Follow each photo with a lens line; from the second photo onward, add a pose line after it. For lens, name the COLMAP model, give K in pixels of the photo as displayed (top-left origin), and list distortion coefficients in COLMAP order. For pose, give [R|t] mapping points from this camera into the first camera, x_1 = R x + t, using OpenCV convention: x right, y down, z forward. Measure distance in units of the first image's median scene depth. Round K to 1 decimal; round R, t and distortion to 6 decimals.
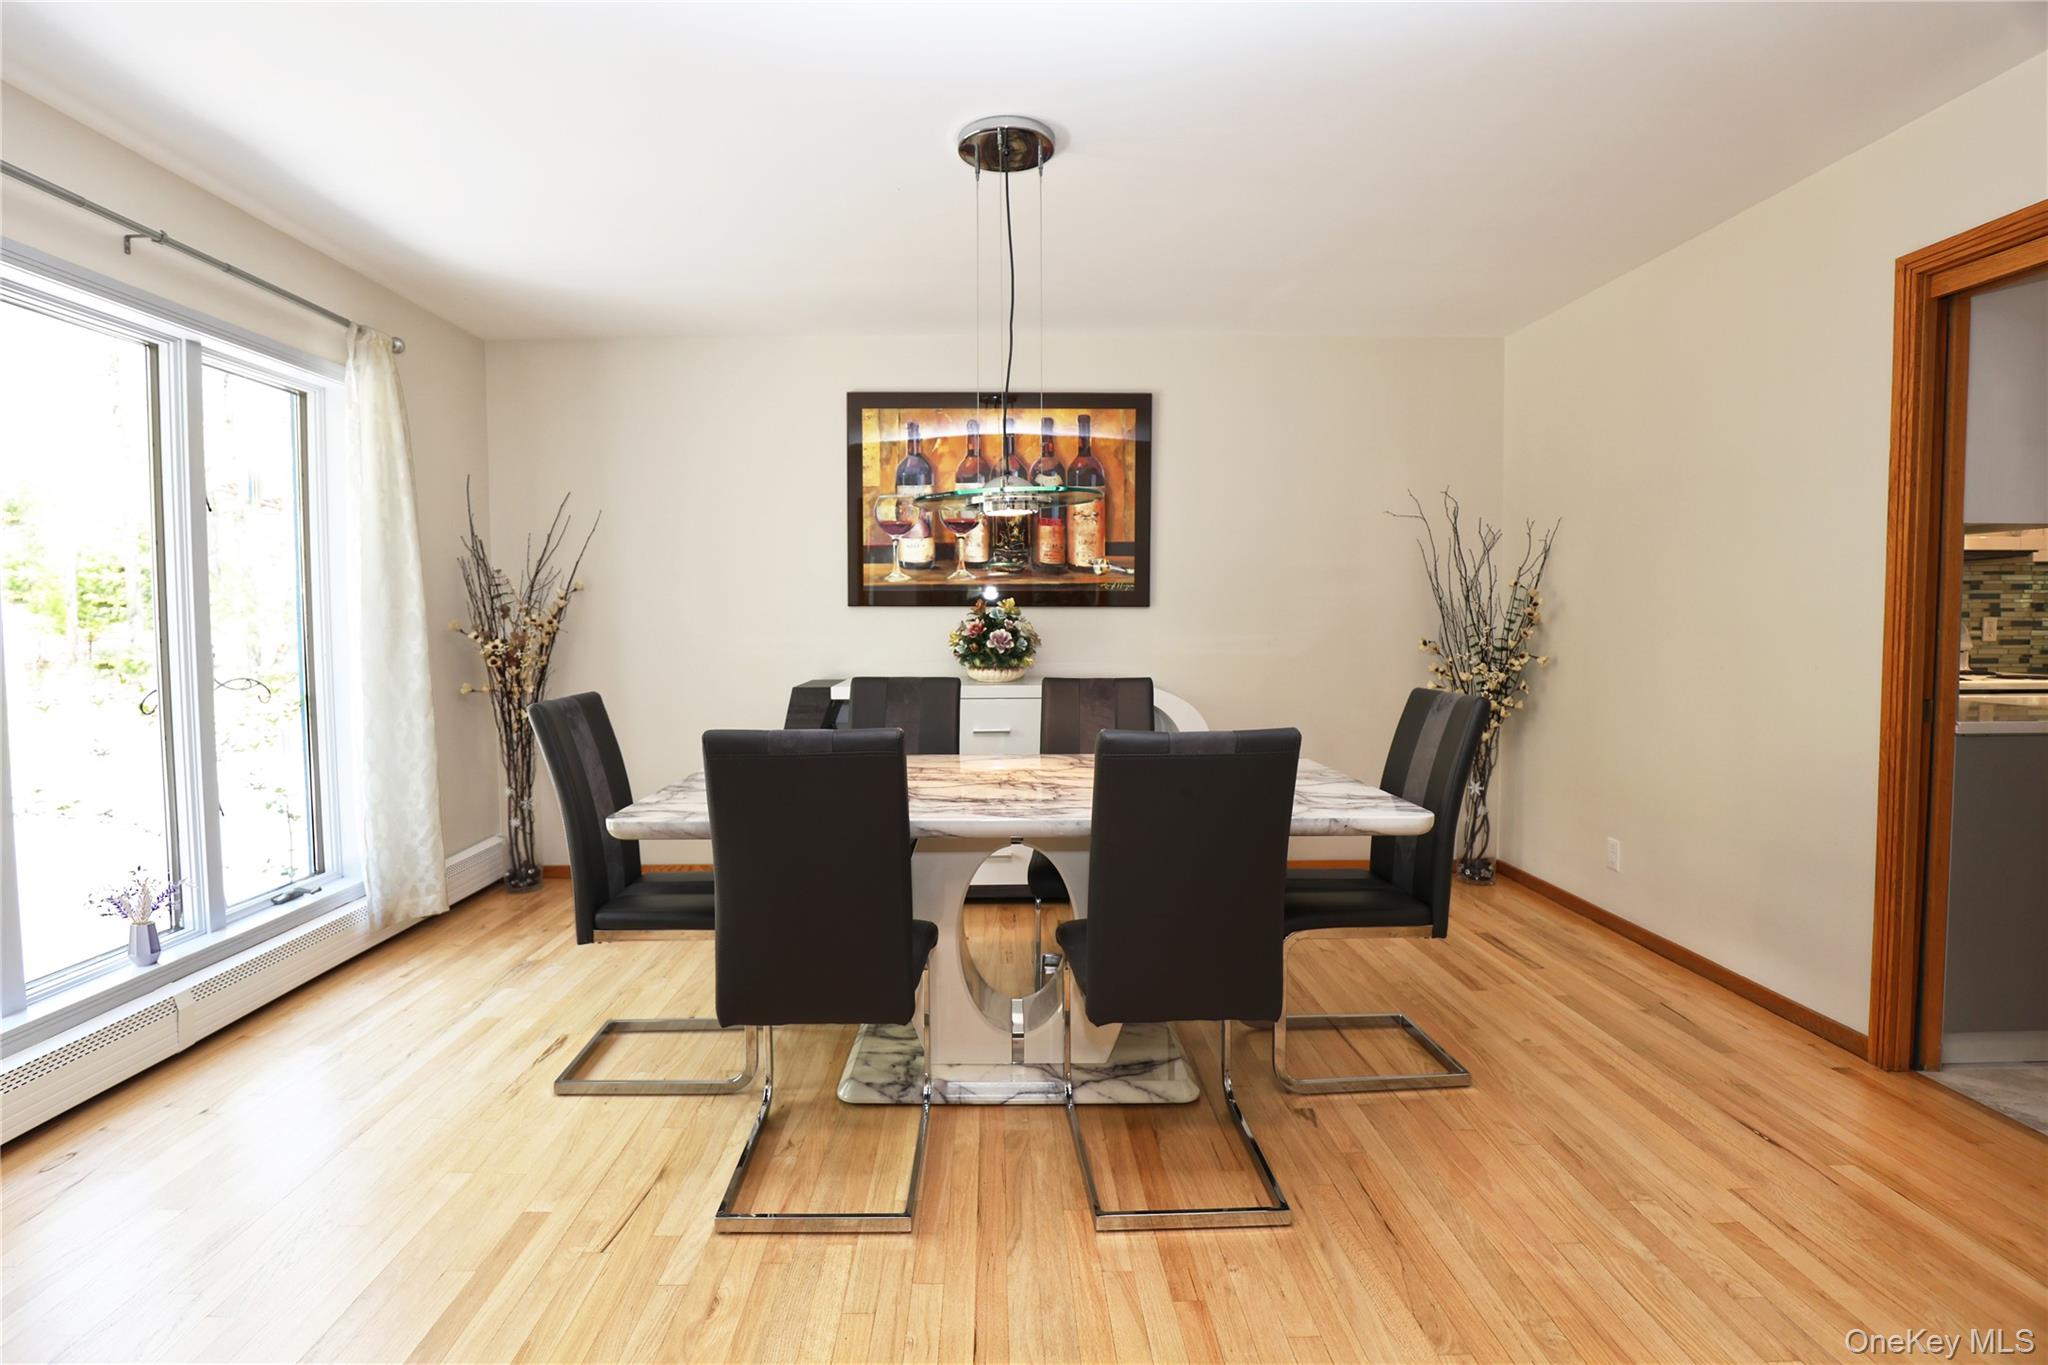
lens RADIAL K [[963.9, 0, 1018.5], [0, 963.9, 666.9], [0, 0, 1]] dist [-0.026198, 0.000662]
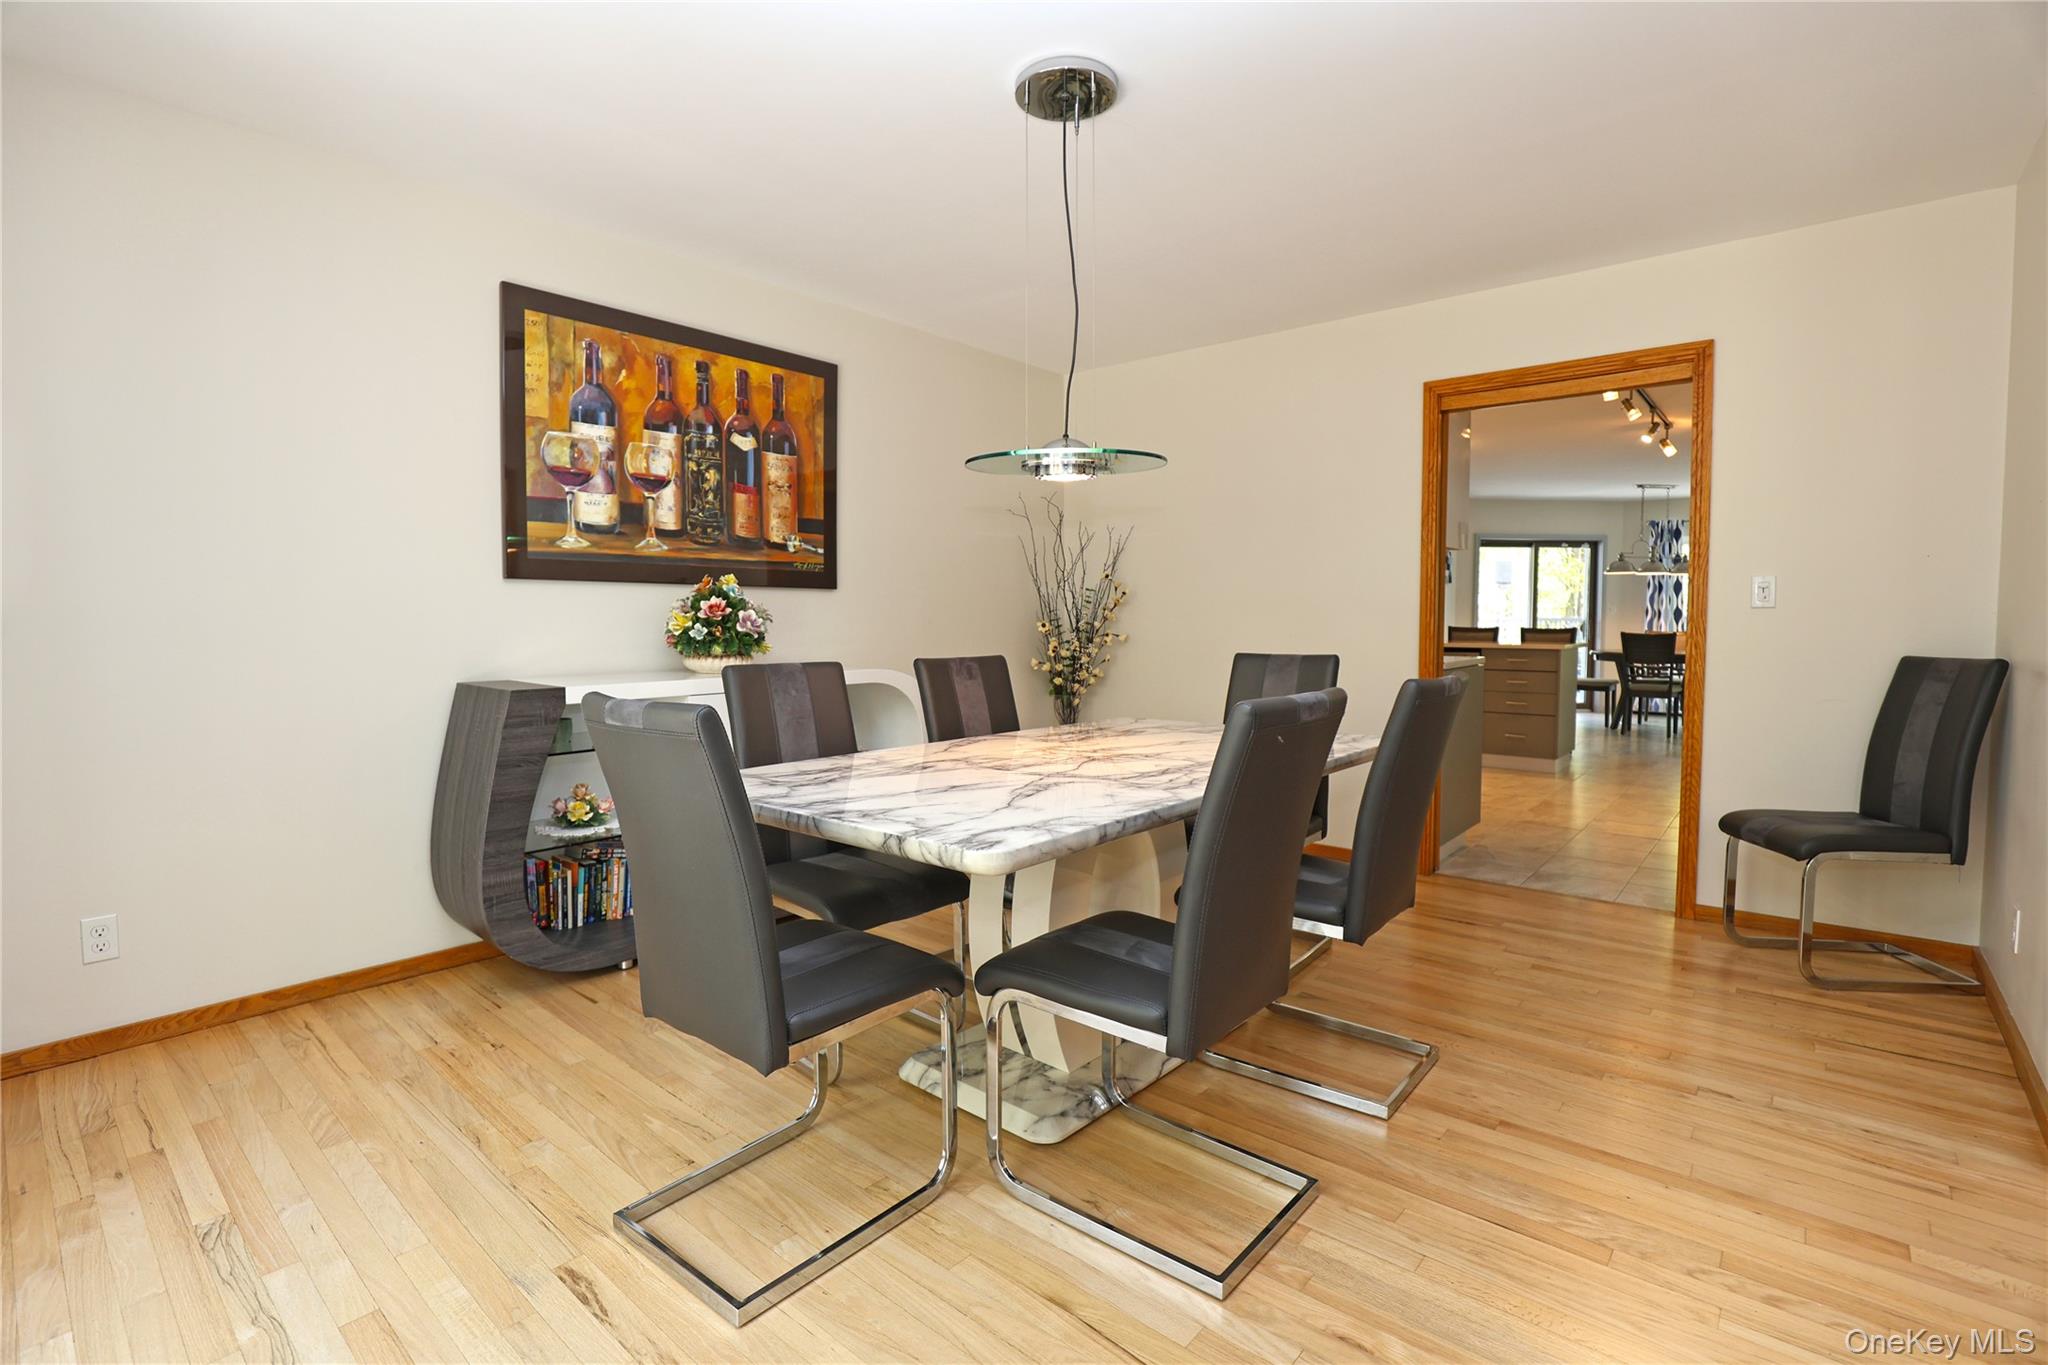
lens RADIAL K [[940.7, 0, 1019.0], [0, 940.7, 670.5], [0, 0, 1]] dist [-0.025241, 0.000826]
pose [[0.669996, -0.039966, 0.741288, -0.441305], [0.036855, 0.999109, 0.020556, 0.005616], [-0.741449, 0.013548, 0.670872, 0.247034]]
